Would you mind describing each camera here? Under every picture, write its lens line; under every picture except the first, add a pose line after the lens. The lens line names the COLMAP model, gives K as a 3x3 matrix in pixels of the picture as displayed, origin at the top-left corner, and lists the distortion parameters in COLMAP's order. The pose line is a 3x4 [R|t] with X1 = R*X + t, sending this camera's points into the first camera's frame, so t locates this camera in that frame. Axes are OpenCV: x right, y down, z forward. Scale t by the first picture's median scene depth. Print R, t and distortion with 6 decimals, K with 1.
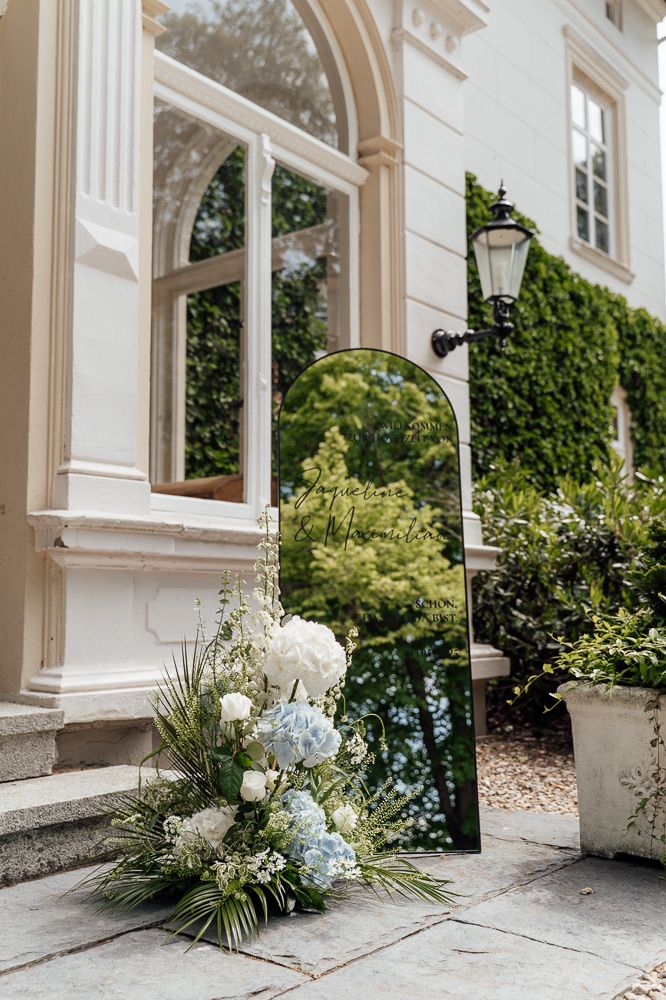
lens RADIAL K [[1024.0, 0, 331.0], [0, 1024.0, 500.9], [0, 0, 1]] dist [0.016715, 0.000000]
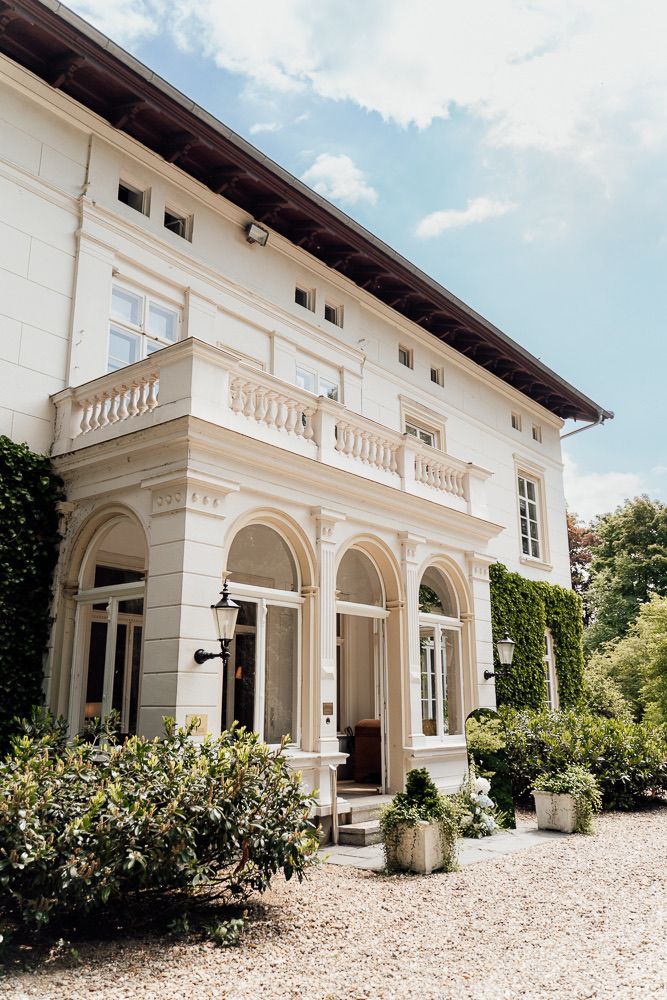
lens RADIAL K [[807.6, 0, 337.2], [0, 807.6, 498.6], [0, 0, 1]] dist [0.011836, 0.001645]
pose [[0.999907, 0.003740, 0.013080, -0.372006], [-0.001634, 0.987532, -0.157411, -0.287539], [-0.013506, 0.157375, 0.987447, -1.472854]]
